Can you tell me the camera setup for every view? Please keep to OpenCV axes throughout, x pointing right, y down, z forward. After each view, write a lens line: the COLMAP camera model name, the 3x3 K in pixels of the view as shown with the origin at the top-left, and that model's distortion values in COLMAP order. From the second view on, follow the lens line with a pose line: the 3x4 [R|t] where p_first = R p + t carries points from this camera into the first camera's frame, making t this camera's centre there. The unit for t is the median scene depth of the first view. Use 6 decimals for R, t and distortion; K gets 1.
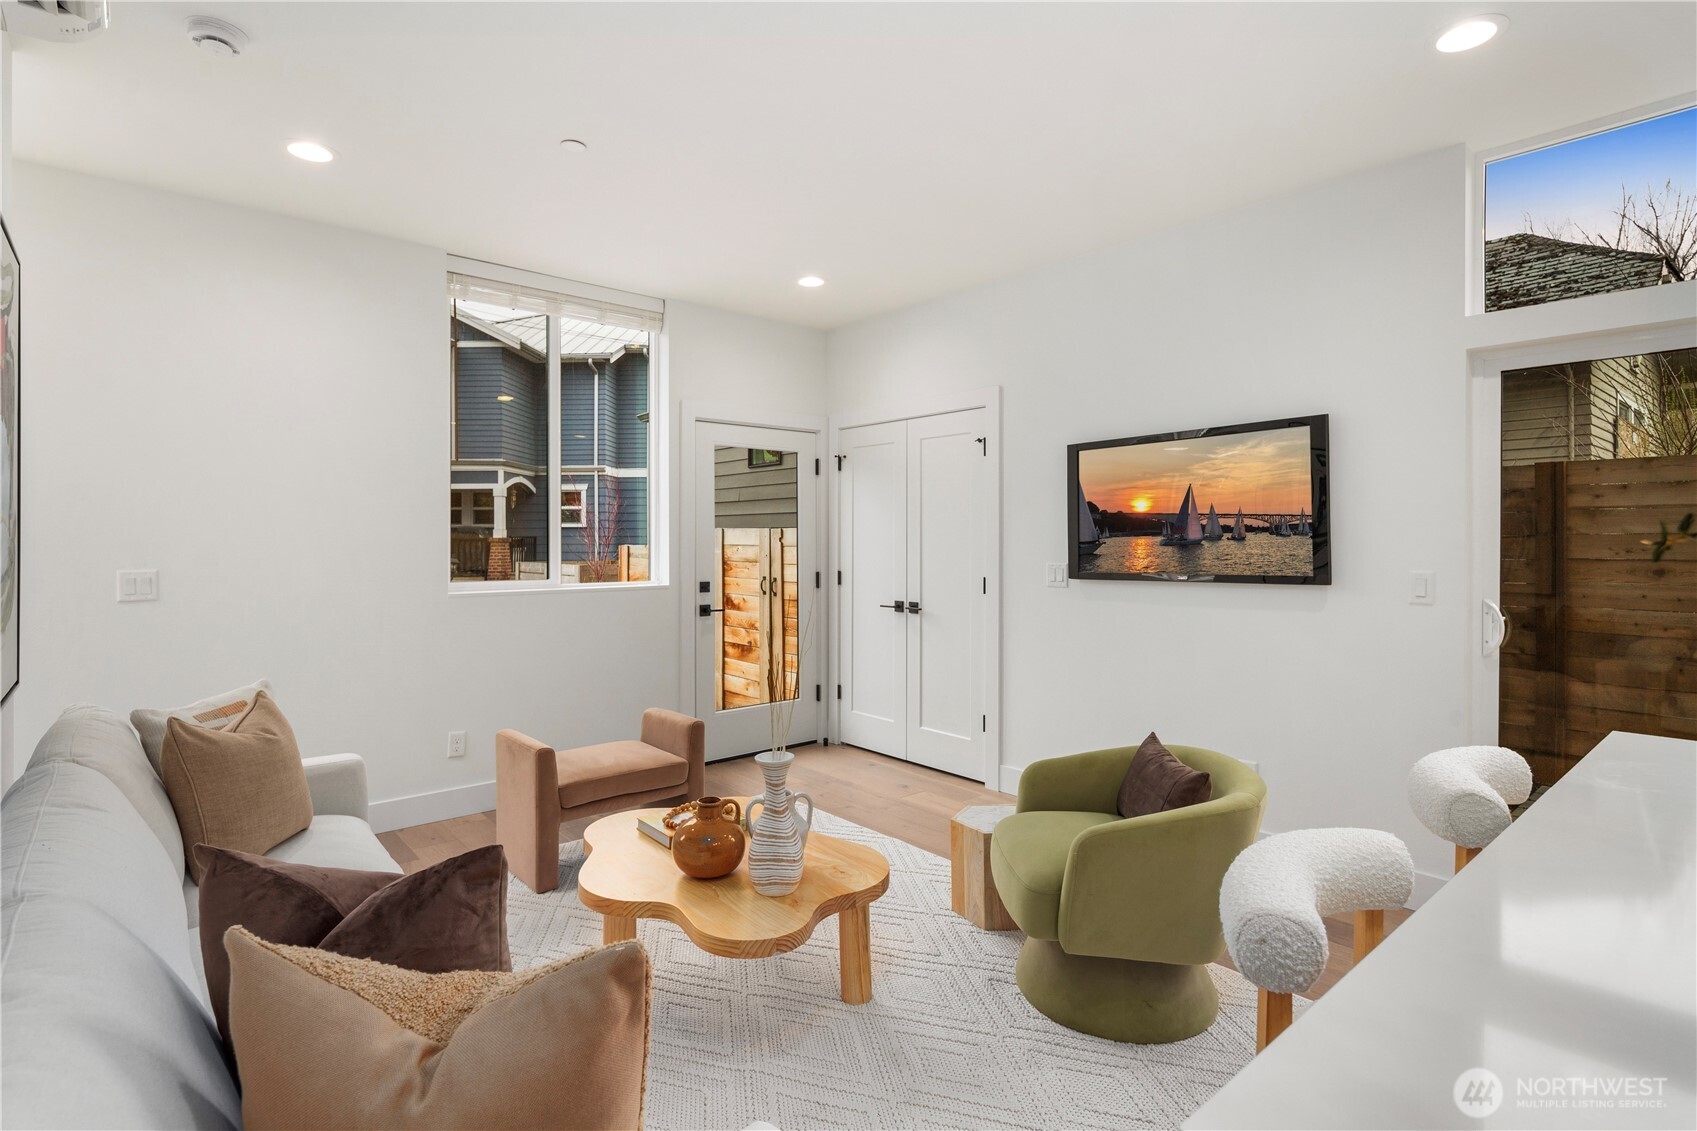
lens RADIAL K [[831.5, 0, 846.7], [0, 831.5, 542.2], [0, 0, 1]] dist [0.000315, -0.000588]
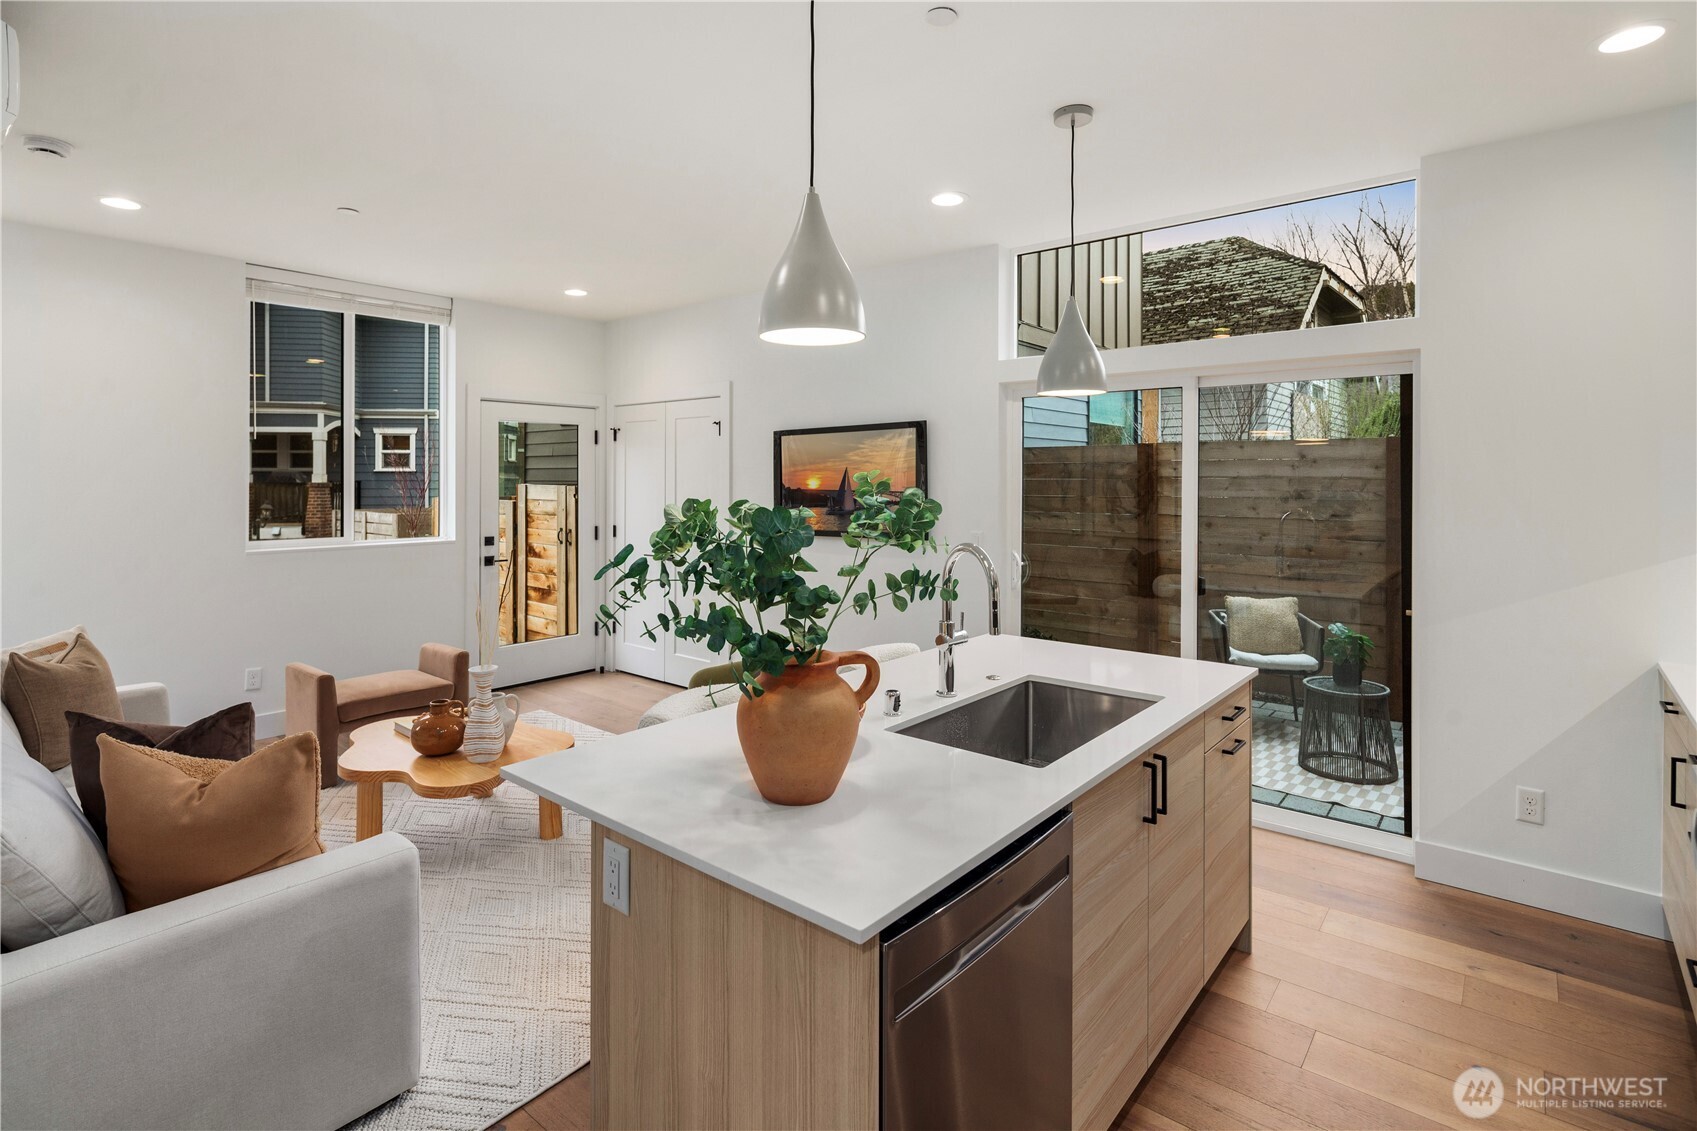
lens RADIAL K [[822.6, 0, 844.3], [0, 822.6, 479.7], [0, 0, 1]] dist [0.003760, -0.004672]
pose [[0.986282, 0.002184, 0.165052, 0.120935], [-0.001782, 0.999995, -0.002584, -0.028232], [-0.165057, 0.002254, 0.986282, -0.213528]]
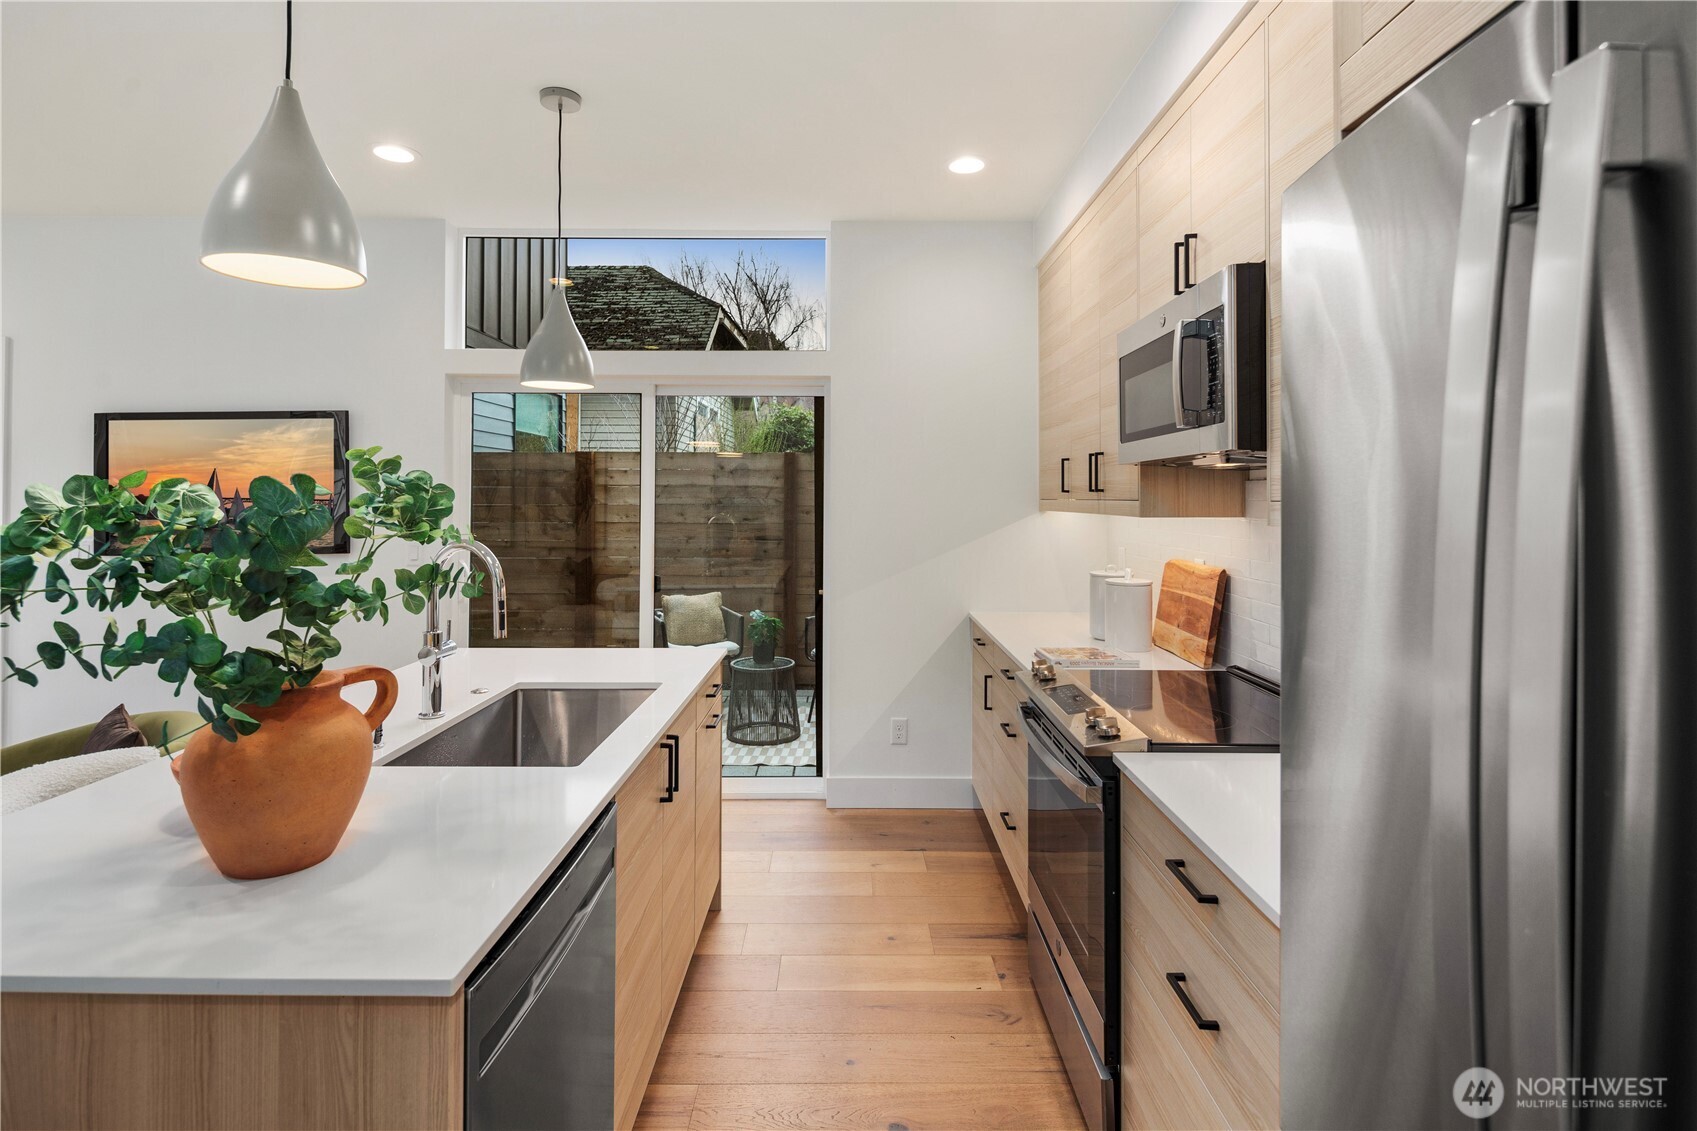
lens RADIAL K [[827.9, 0, 843.7], [0, 827.9, 489.3], [0, 0, 1]] dist [0.003544, -0.006185]
pose [[0.653469, 0.011066, 0.756873, 0.083920], [-0.003068, 0.999924, -0.011970, -0.016678], [-0.756947, 0.005500, 0.653453, -0.186936]]
